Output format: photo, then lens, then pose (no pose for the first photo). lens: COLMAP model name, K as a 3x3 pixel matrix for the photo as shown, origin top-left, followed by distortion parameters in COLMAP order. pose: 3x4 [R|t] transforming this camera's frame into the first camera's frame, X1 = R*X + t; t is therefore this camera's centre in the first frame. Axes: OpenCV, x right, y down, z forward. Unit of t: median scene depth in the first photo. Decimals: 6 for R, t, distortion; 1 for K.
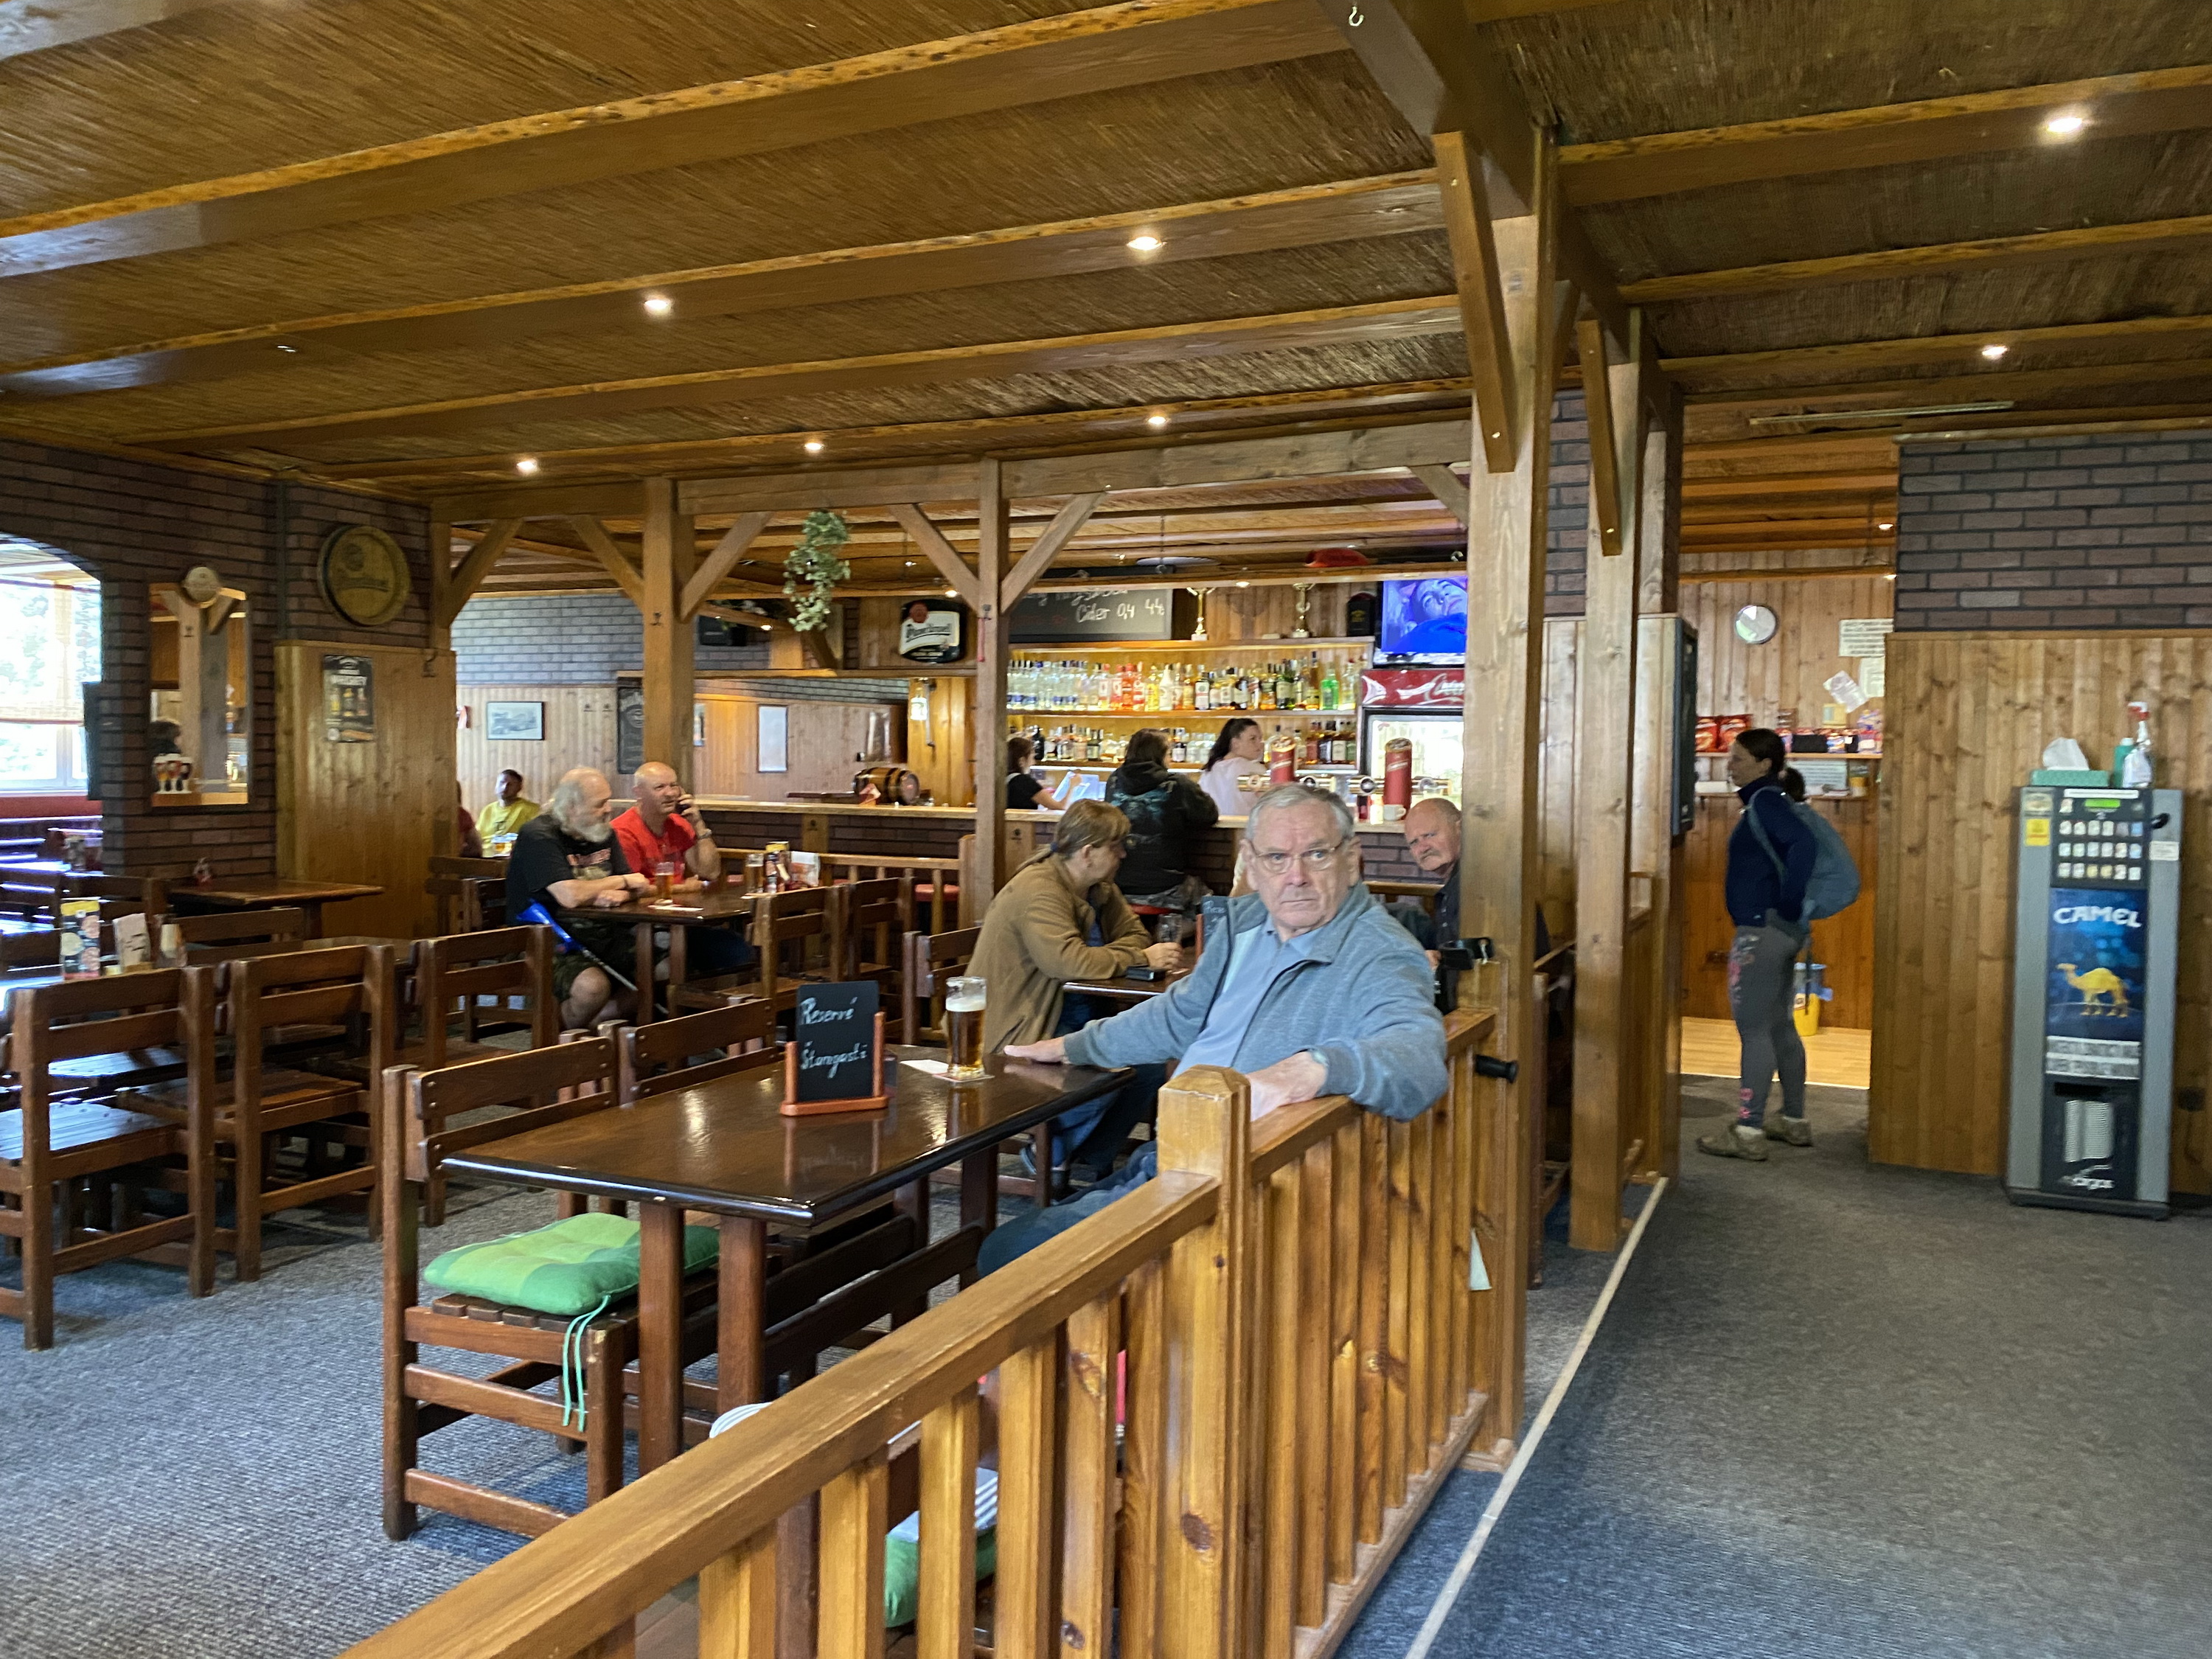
lens RADIAL K [[1653.2, 0, 1105.8], [0, 1653.2, 824.8], [0, 0, 1]] dist [0.014277, -0.049146]
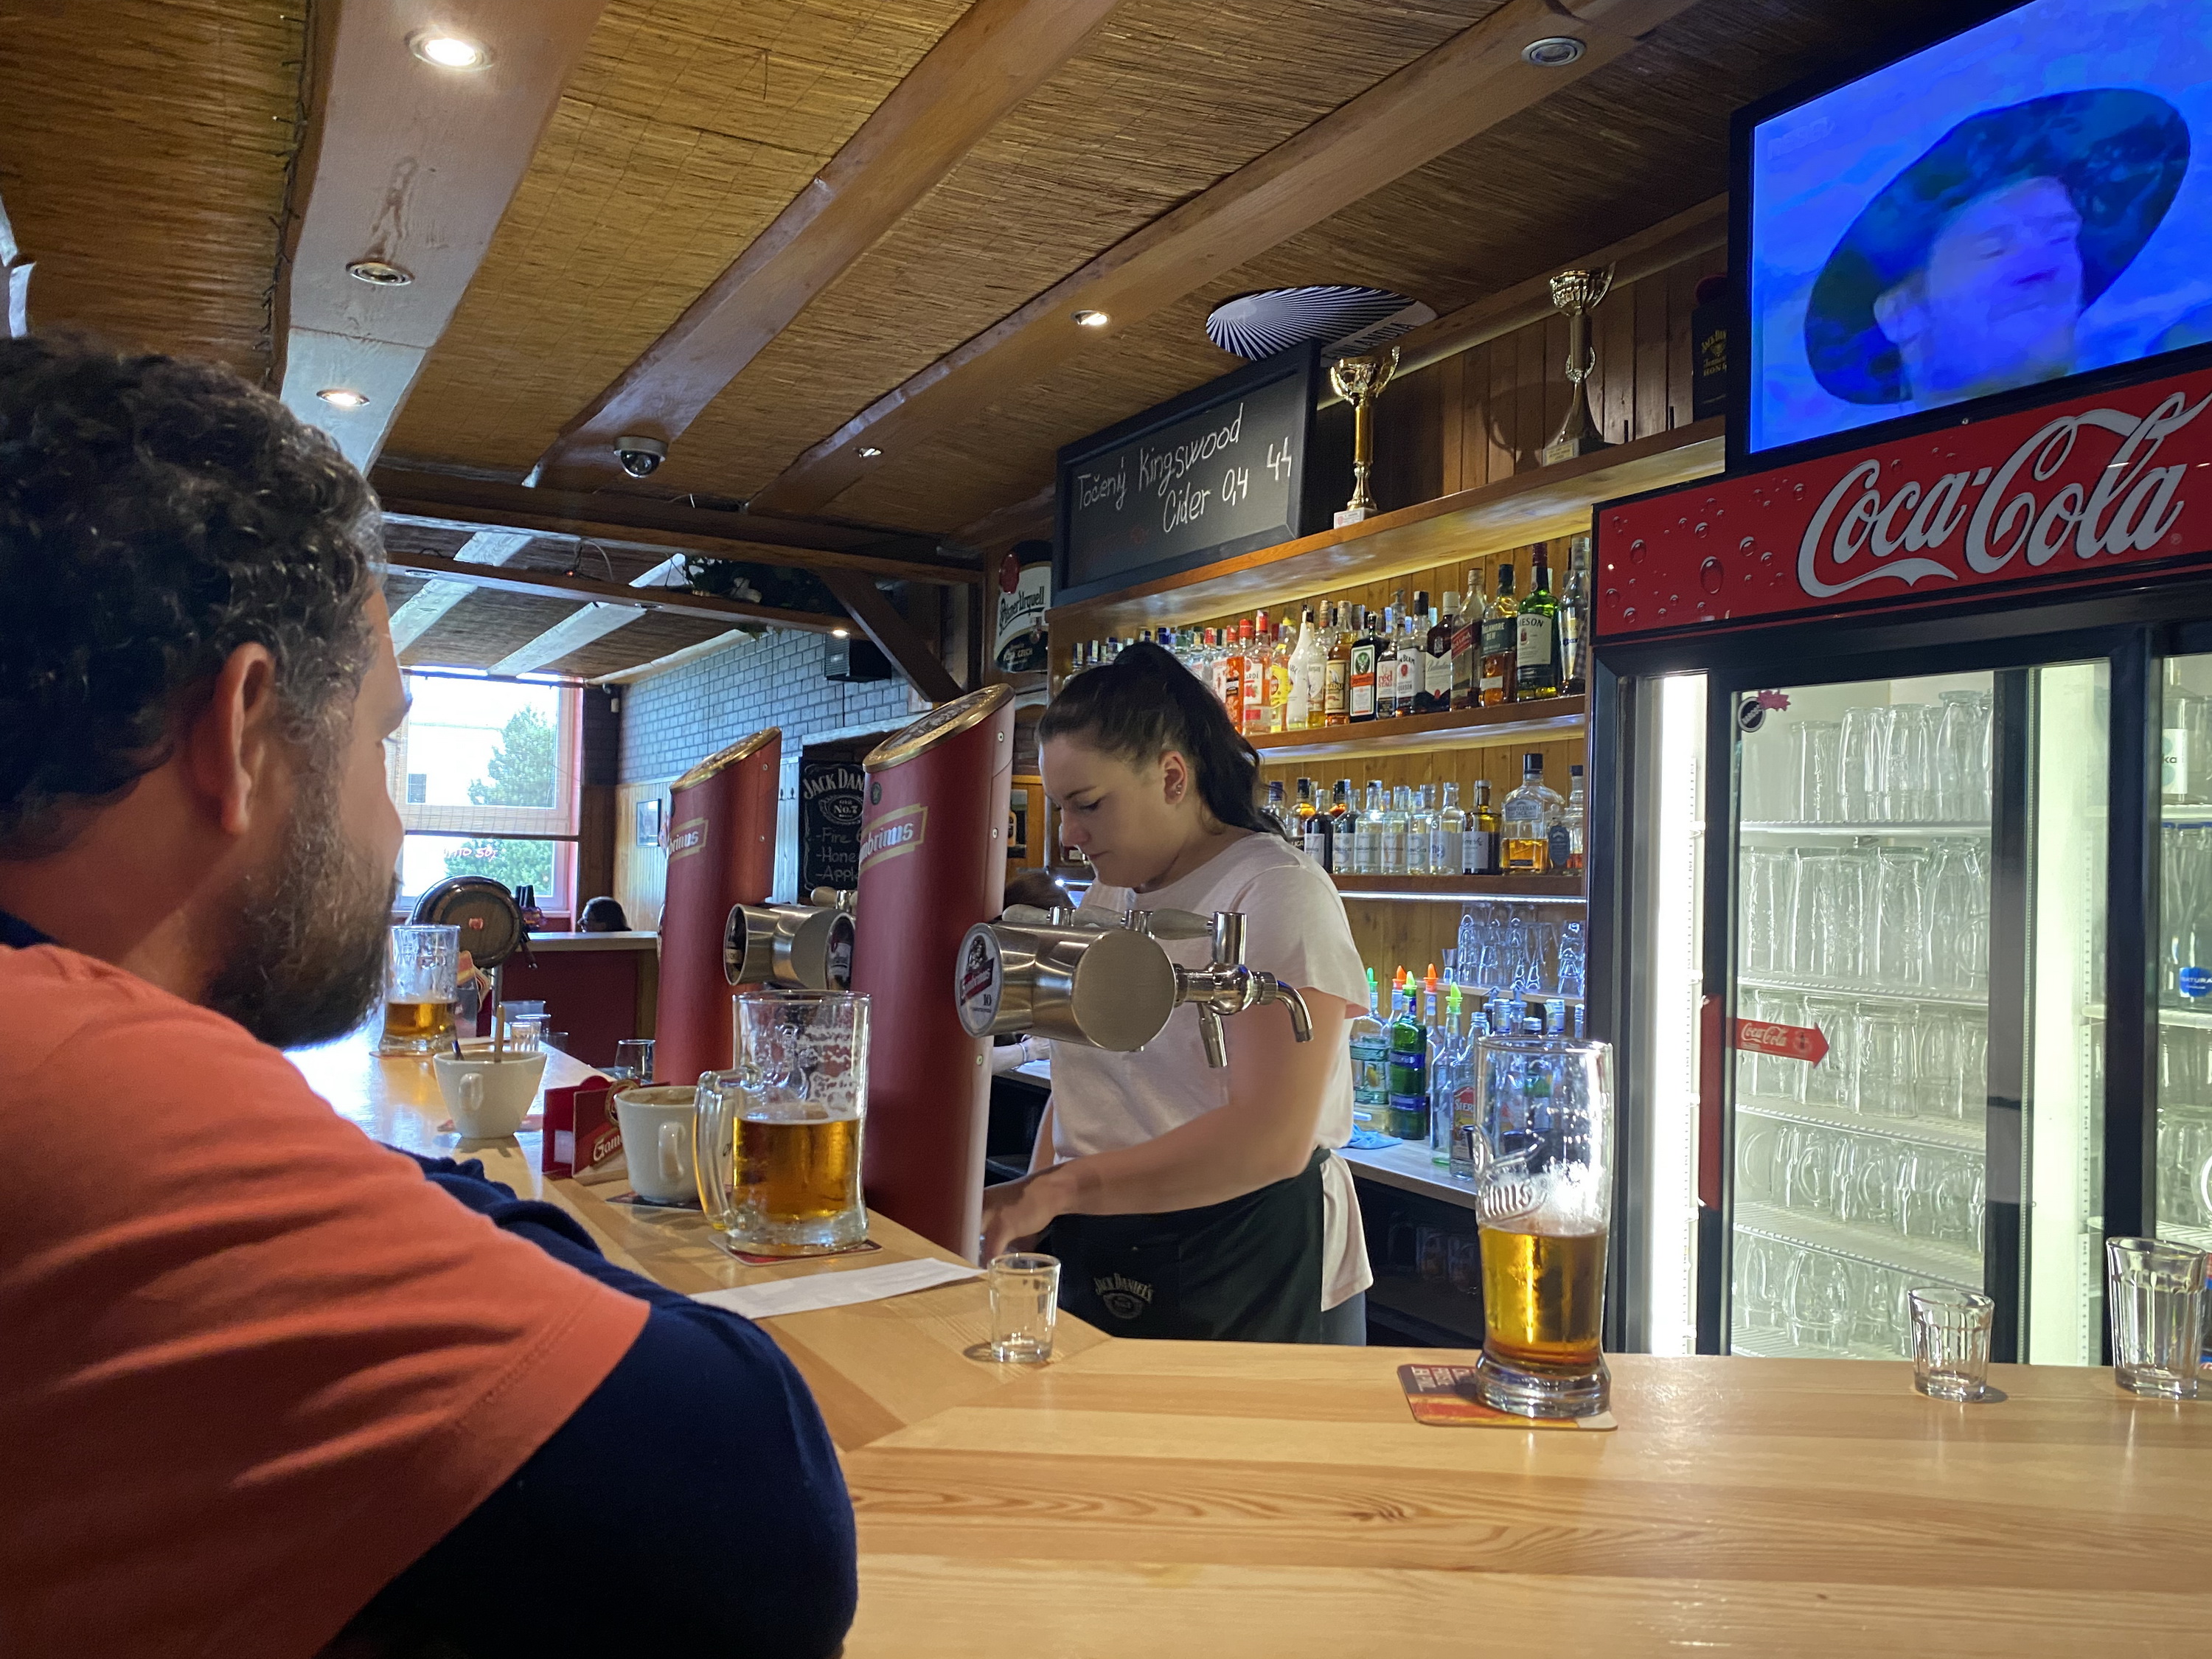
lens RADIAL K [[1653.2, 0, 1105.9], [0, 1653.2, 832.8], [0, 0, 1]] dist [0.014277, -0.049146]
pose [[0.809872, -0.020219, -0.586258, 0.219926], [-0.013135, 0.998530, -0.052584, -0.026289], [0.586459, 0.050287, 0.808416, 0.678702]]
